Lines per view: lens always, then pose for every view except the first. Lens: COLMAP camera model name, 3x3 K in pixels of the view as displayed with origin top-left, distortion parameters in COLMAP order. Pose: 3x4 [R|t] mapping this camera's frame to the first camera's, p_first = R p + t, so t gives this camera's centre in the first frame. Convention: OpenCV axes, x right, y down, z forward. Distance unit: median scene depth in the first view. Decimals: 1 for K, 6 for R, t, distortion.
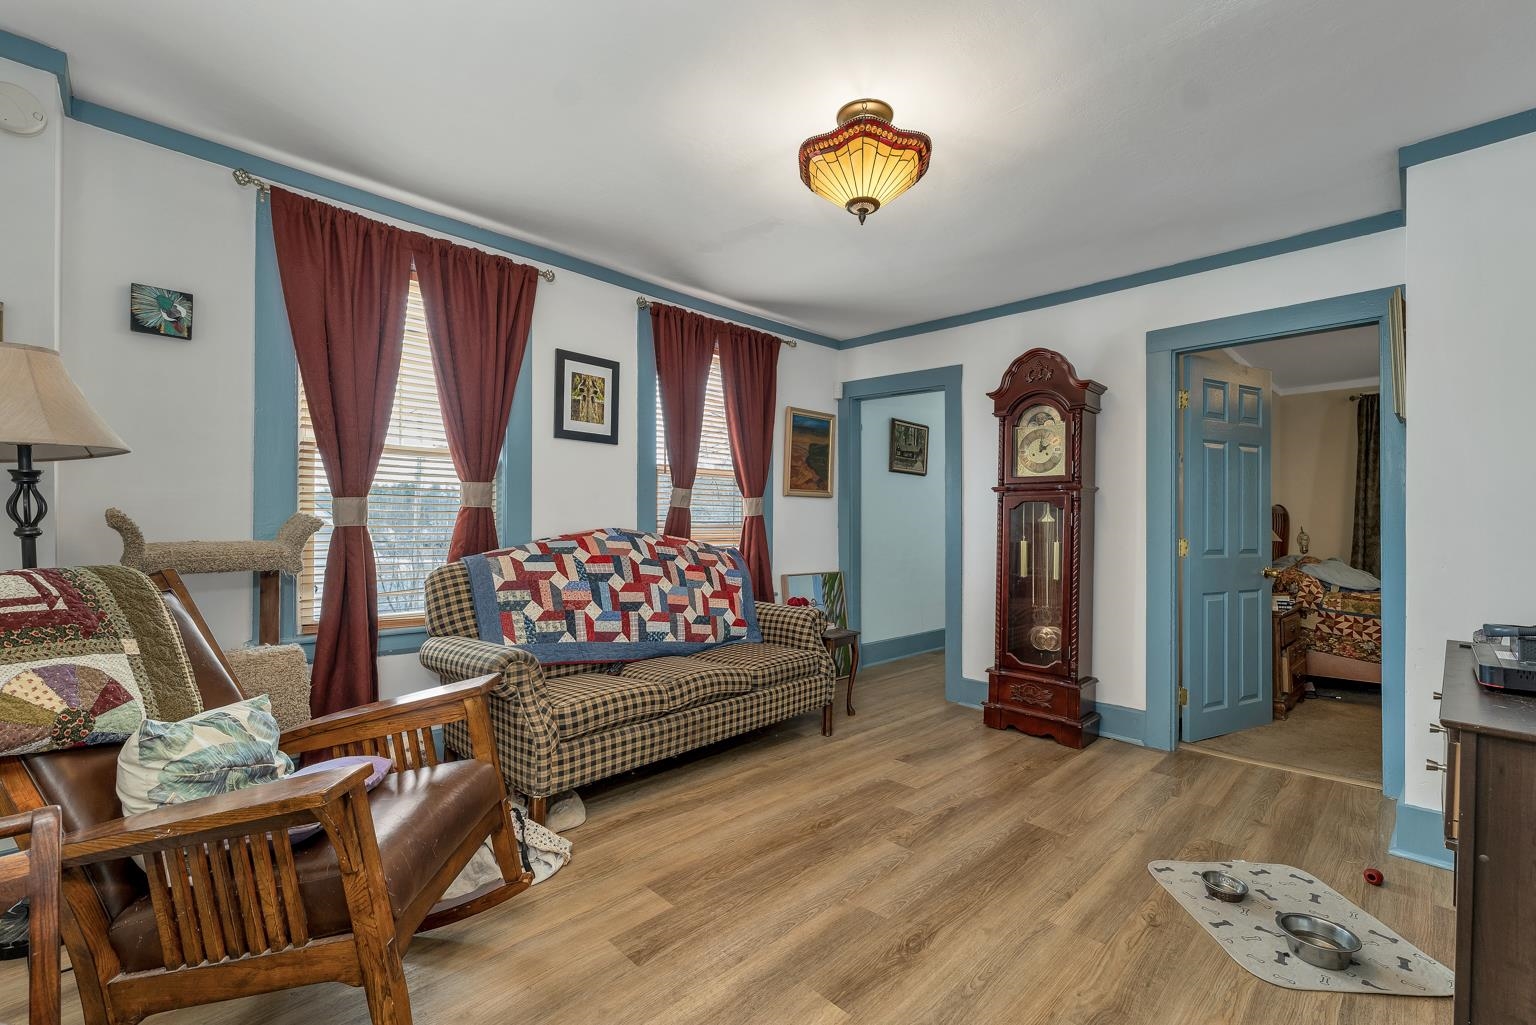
lens RADIAL K [[644.7, 0, 754.0], [0, 644.7, 520.4], [0, 0, 1]] dist [-0.001051, -0.000778]
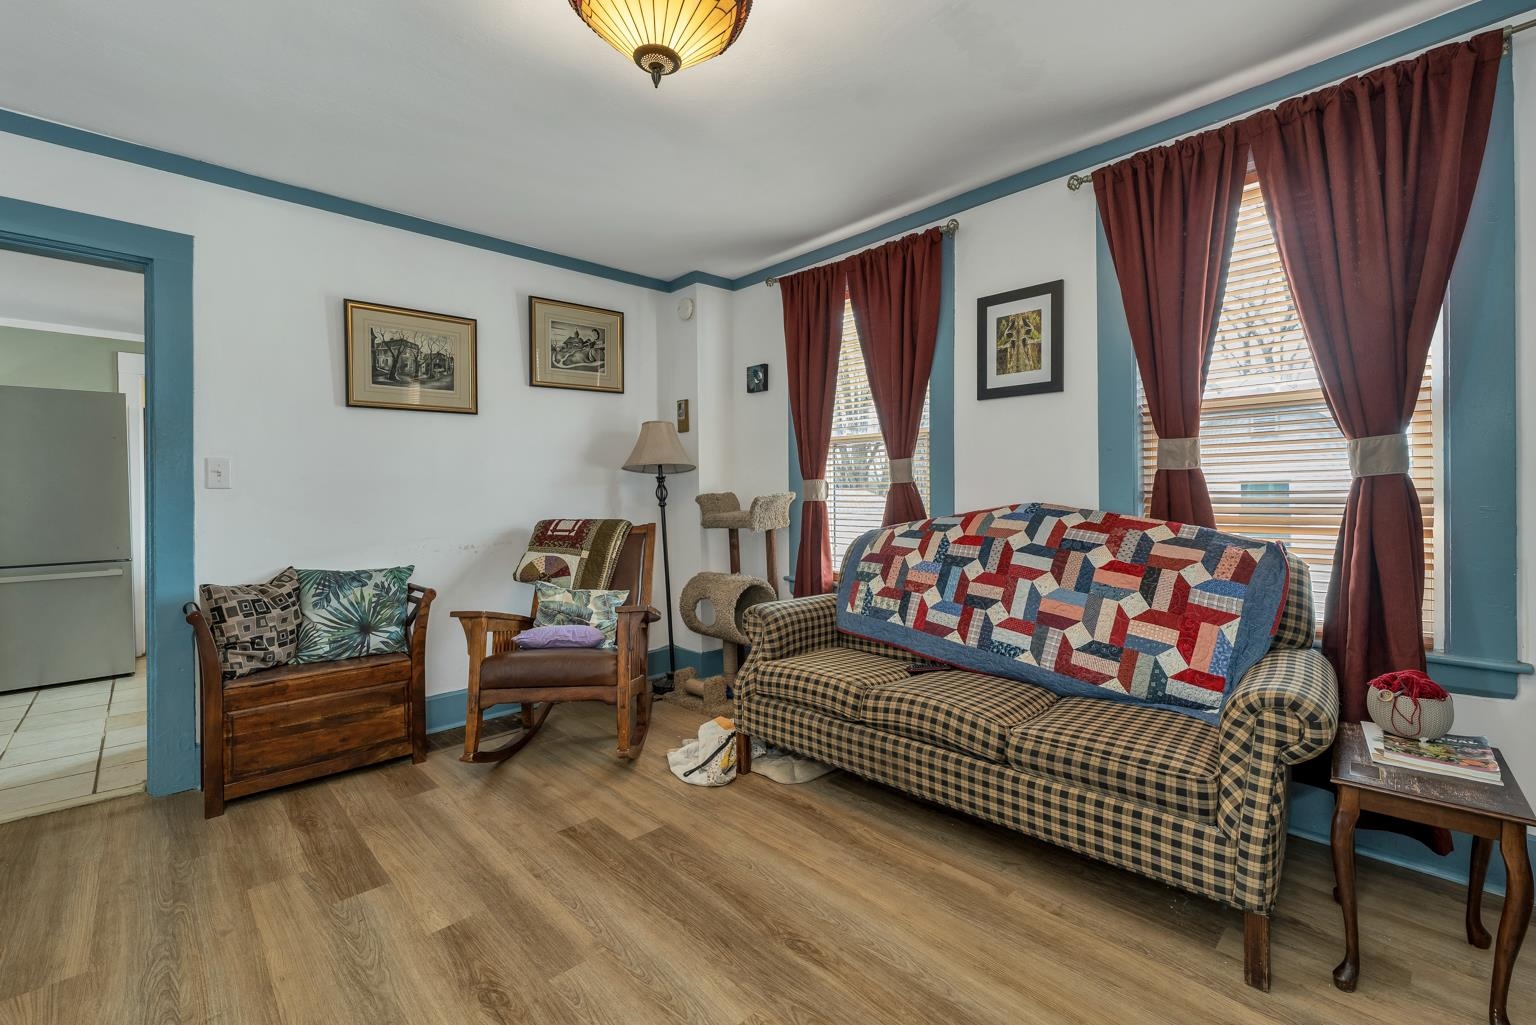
lens RADIAL K [[644.7, 0, 777.6], [0, 644.7, 499.3], [0, 0, 1]] dist [-0.001051, -0.000778]
pose [[0.009049, -0.002595, -0.999956, 0.564213], [0.011450, 0.999931, -0.002491, 0.006237], [0.999894, -0.011426, 0.009078, 0.706604]]
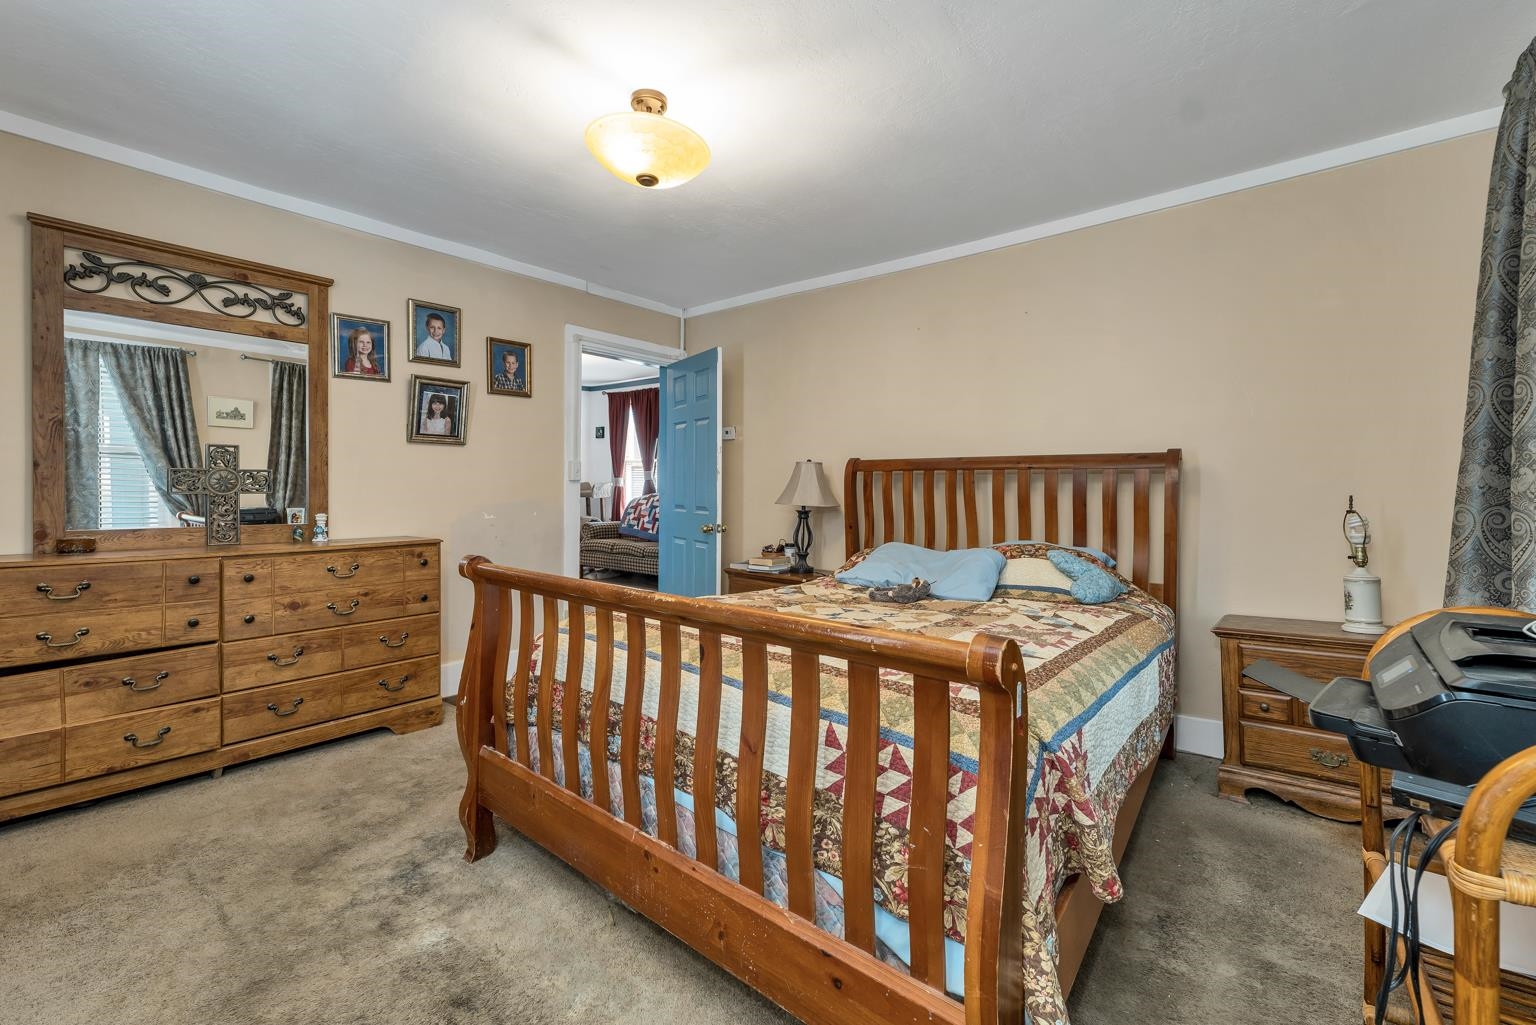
lens RADIAL K [[644.7, 0, 770.7], [0, 644.7, 490.4], [0, 0, 1]] dist [-0.001051, -0.000778]
pose [[0.122682, 0.002276, -0.992443, 2.149745], [-0.001171, 0.999997, 0.002148, 0.016785], [0.992445, 0.000898, 0.122684, 1.062349]]
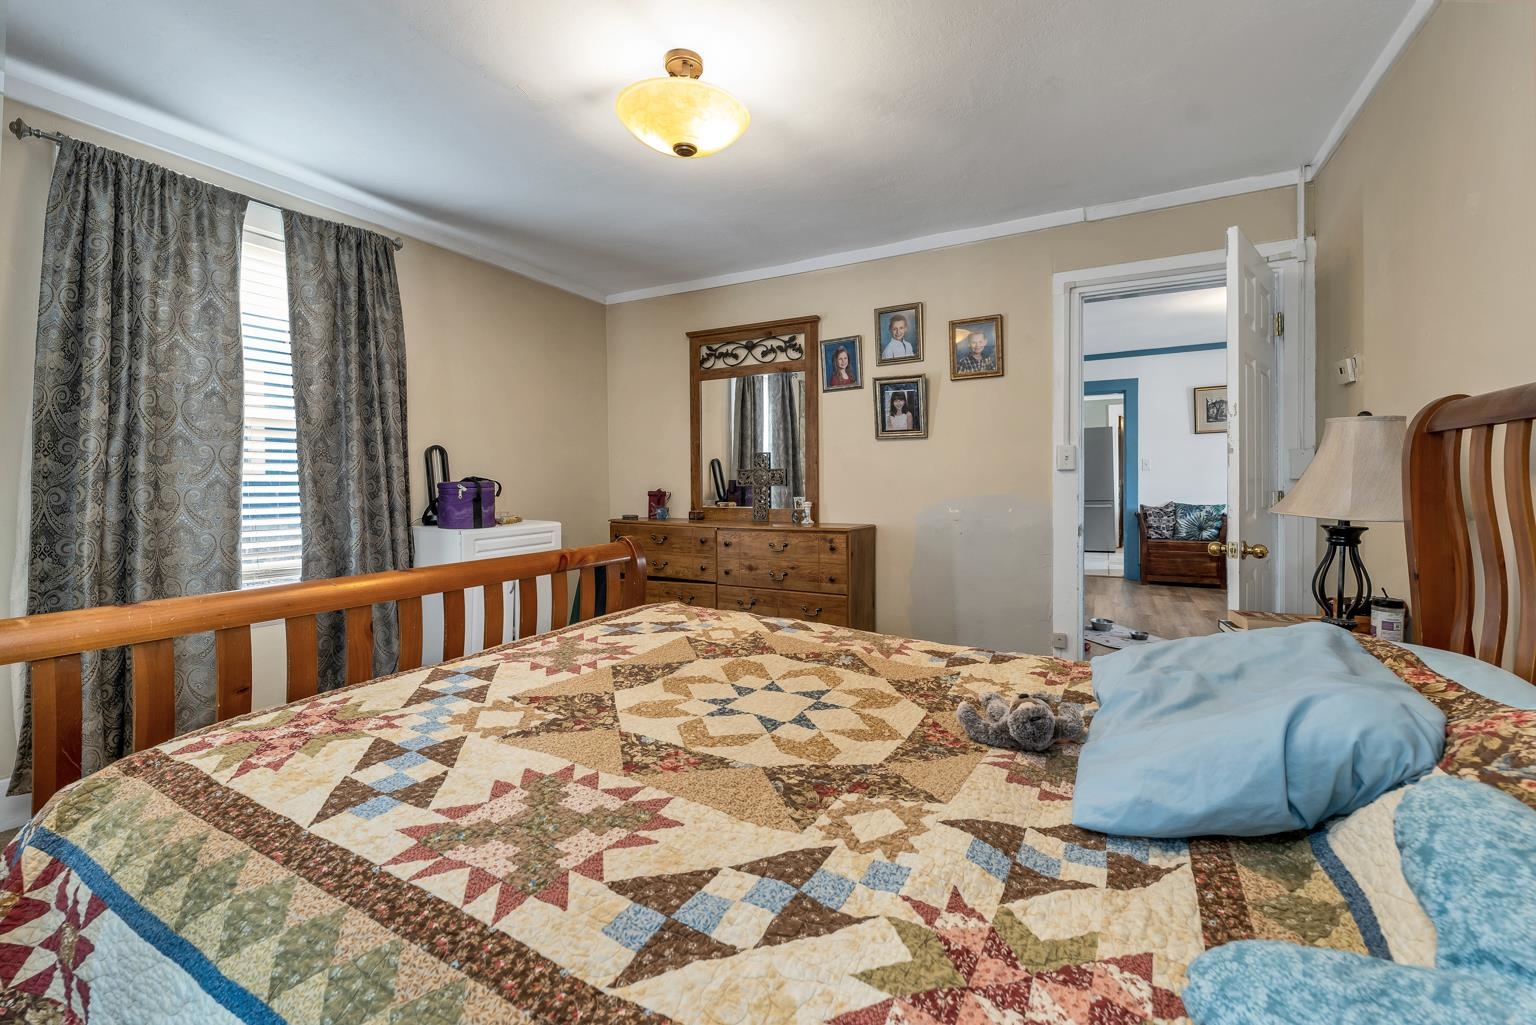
lens RADIAL K [[644.7, 0, 769.9], [0, 644.7, 473.3], [0, 0, 1]] dist [-0.001051, -0.000778]
pose [[-0.952312, -0.000191, -0.305126, 1.571206], [0.003905, 0.999910, -0.012814, 0.015680], [0.305101, -0.013395, -0.952226, 1.646226]]
